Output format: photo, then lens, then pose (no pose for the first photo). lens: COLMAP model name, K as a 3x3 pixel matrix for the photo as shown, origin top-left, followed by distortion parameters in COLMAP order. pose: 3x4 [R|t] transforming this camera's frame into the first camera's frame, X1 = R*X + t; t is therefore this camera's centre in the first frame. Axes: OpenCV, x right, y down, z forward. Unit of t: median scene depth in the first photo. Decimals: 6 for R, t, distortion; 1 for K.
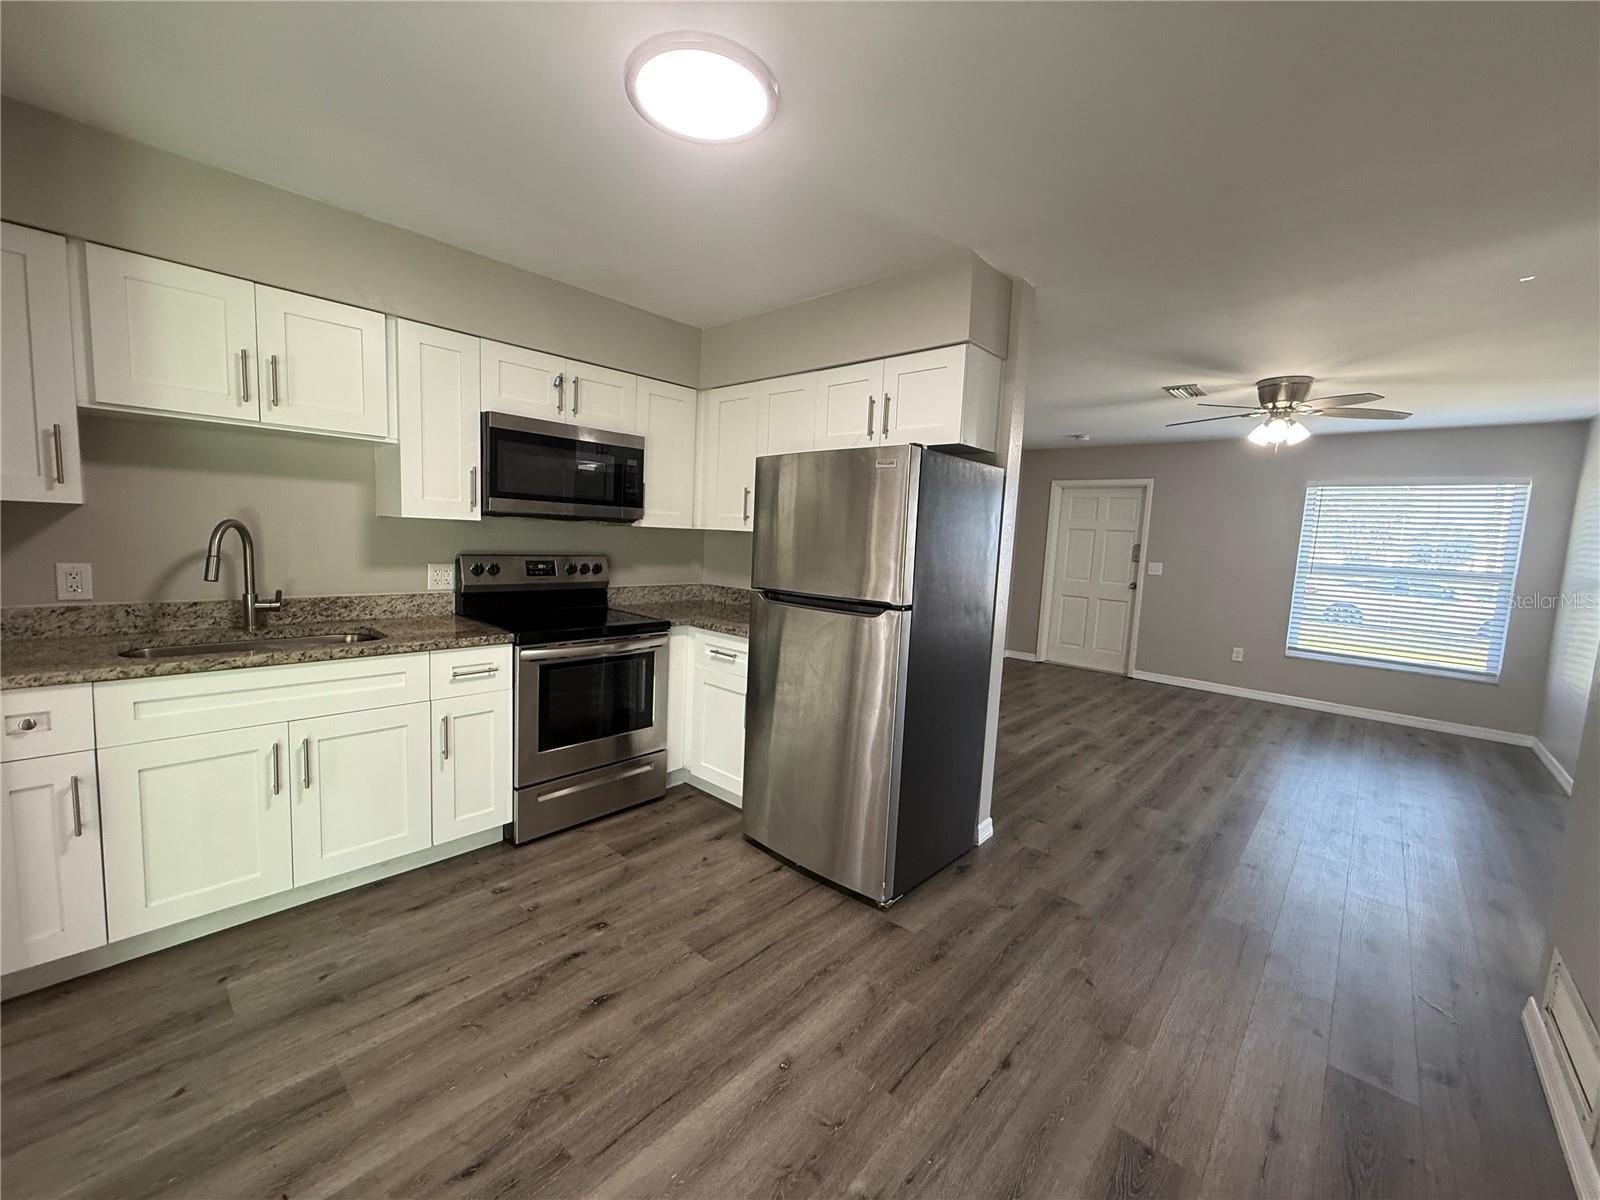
lens RADIAL K [[637.9, 0, 797.3], [0, 637.9, 598.7], [0, 0, 1]] dist [-0.000306, 0.000183]
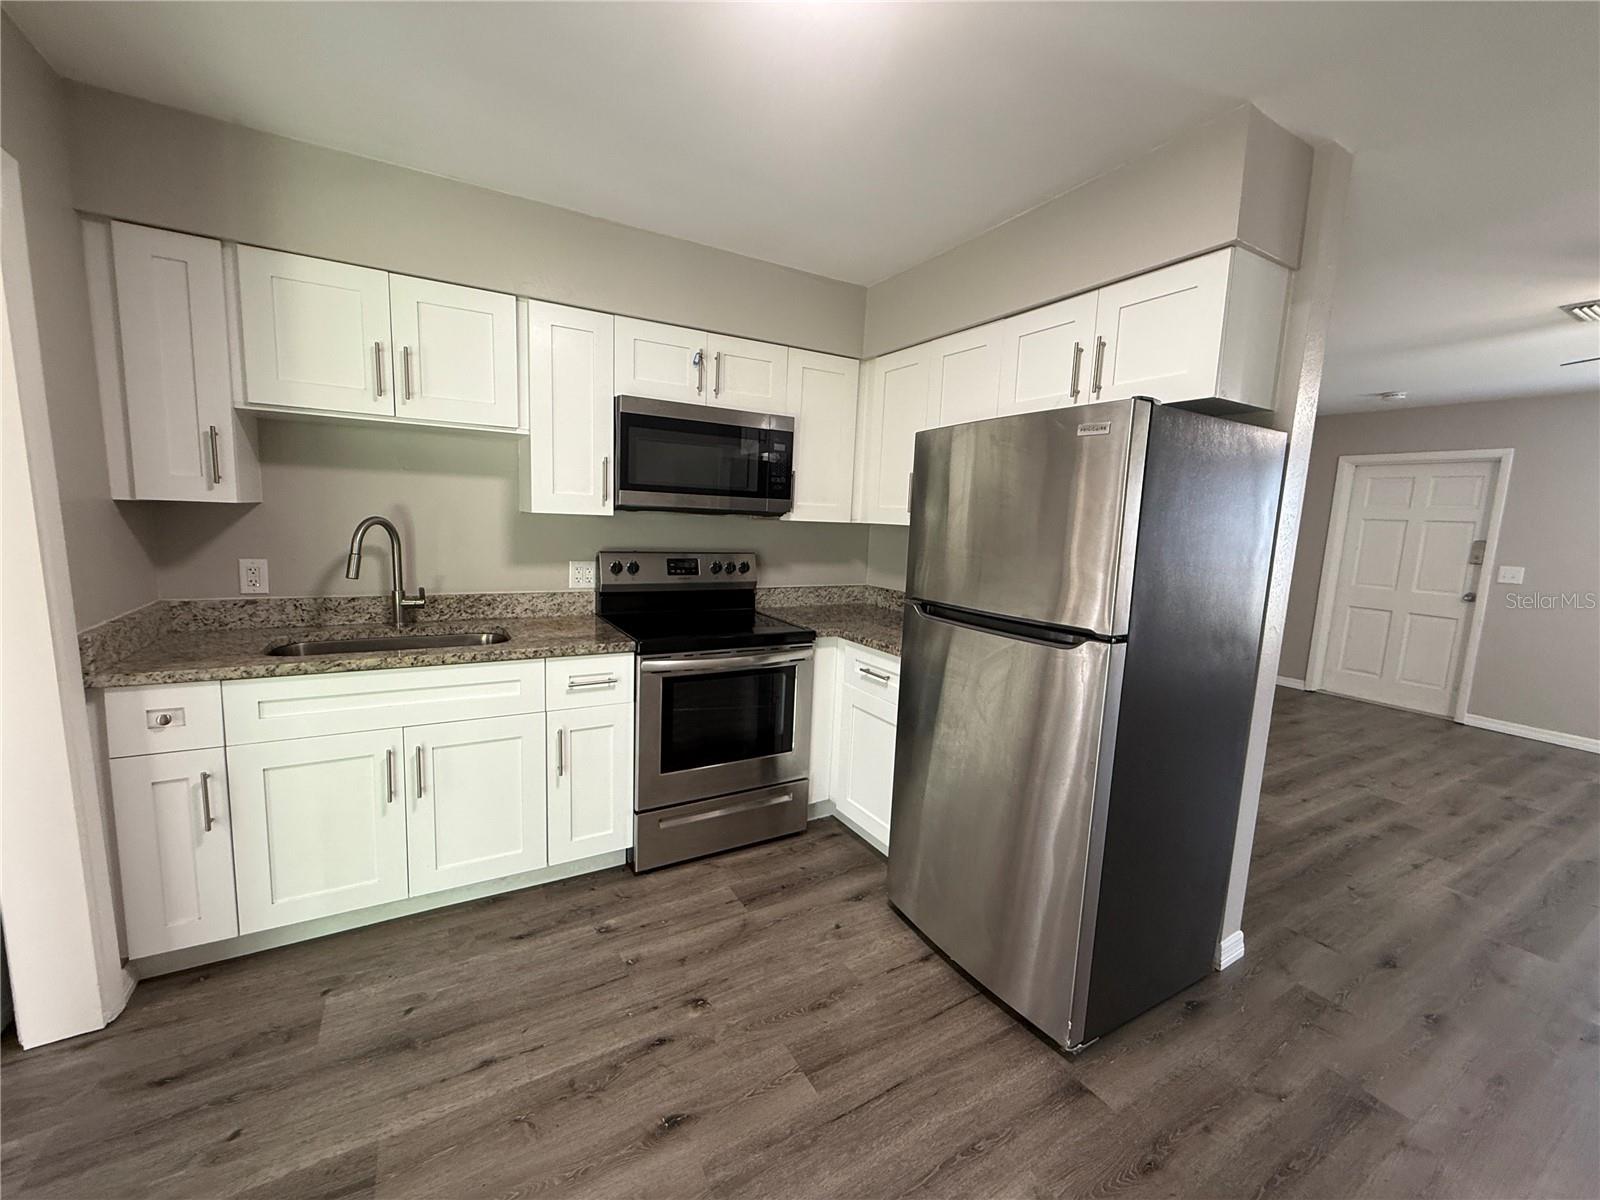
lens RADIAL K [[637.9, 0, 797.3], [0, 637.9, 598.7], [0, 0, 1]] dist [-0.000306, 0.000183]
pose [[0.953589, 0.031728, -0.299434, 0.038522], [-0.027786, 0.999462, 0.017413, -0.026644], [0.299825, -0.008285, 0.953958, 0.205615]]
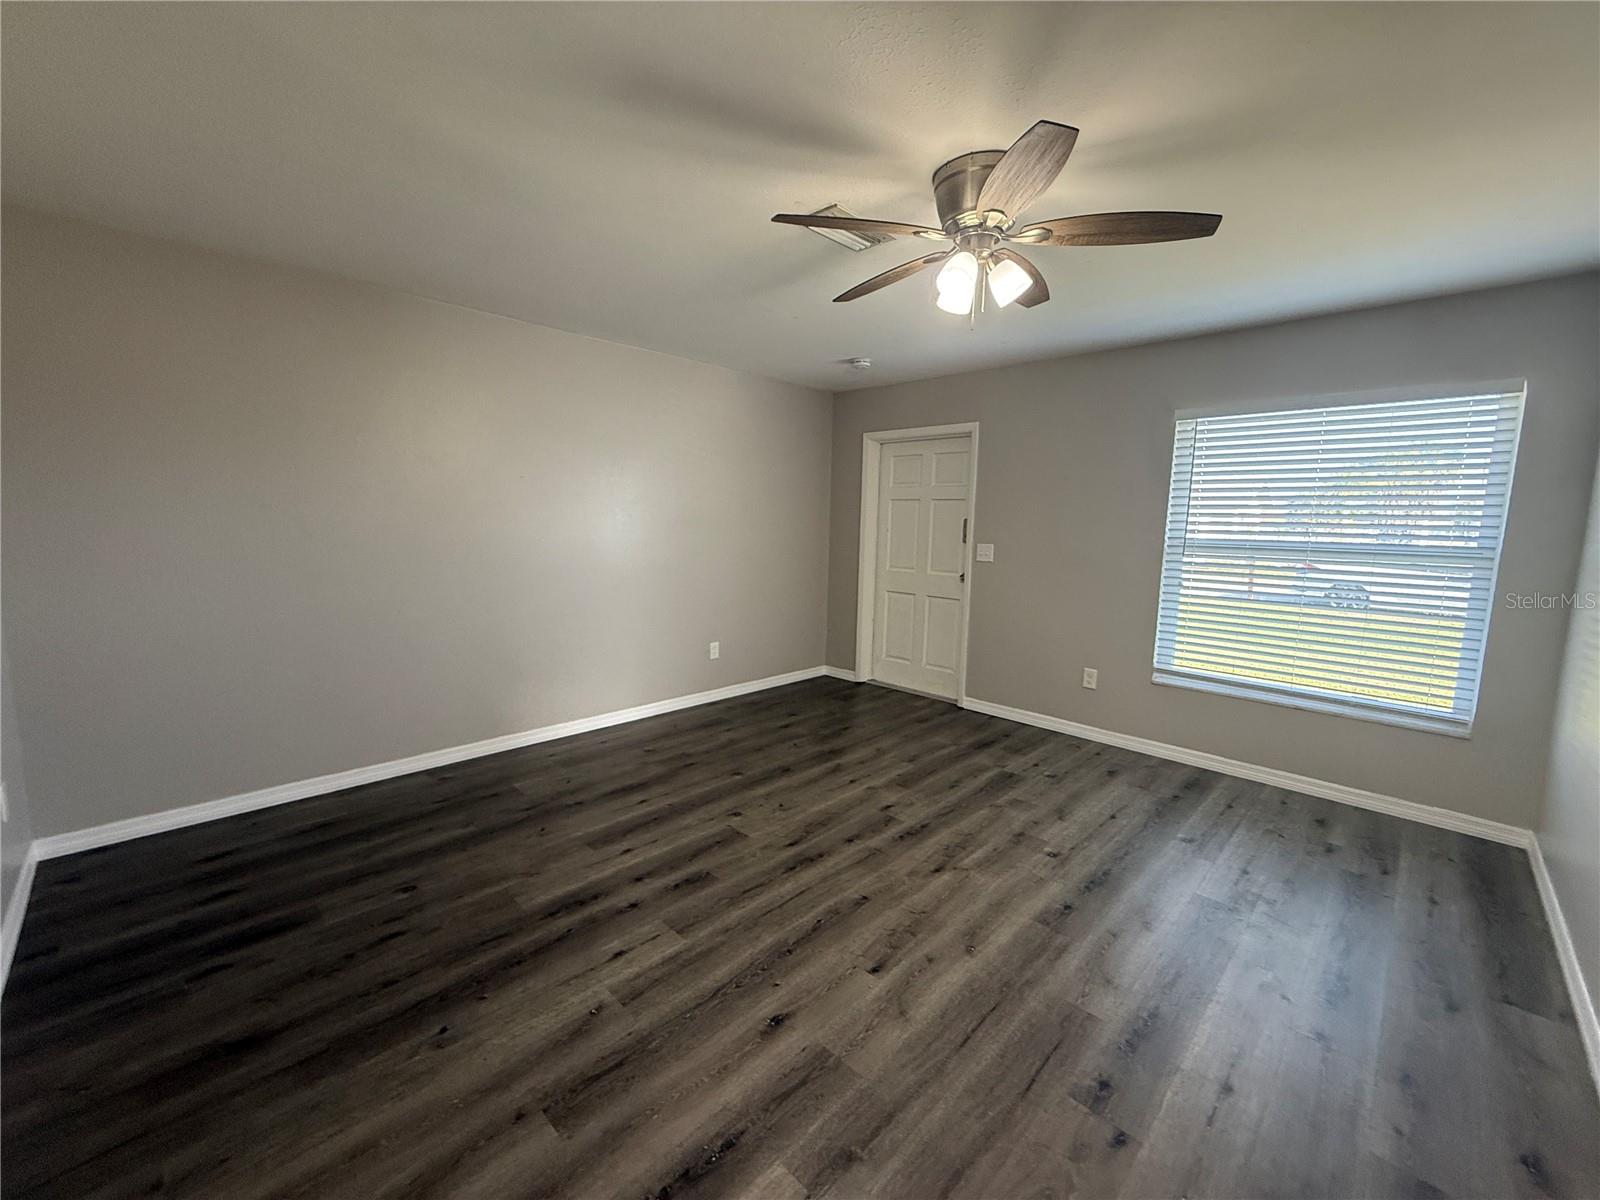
lens RADIAL K [[637.9, 0, 797.3], [0, 637.9, 598.7], [0, 0, 1]] dist [-0.000306, 0.000183]
pose [[0.998947, -0.022566, -0.039942, 0.967158], [0.023475, 0.999473, 0.022430, -0.043075], [0.039414, -0.023344, 0.998950, 0.749449]]
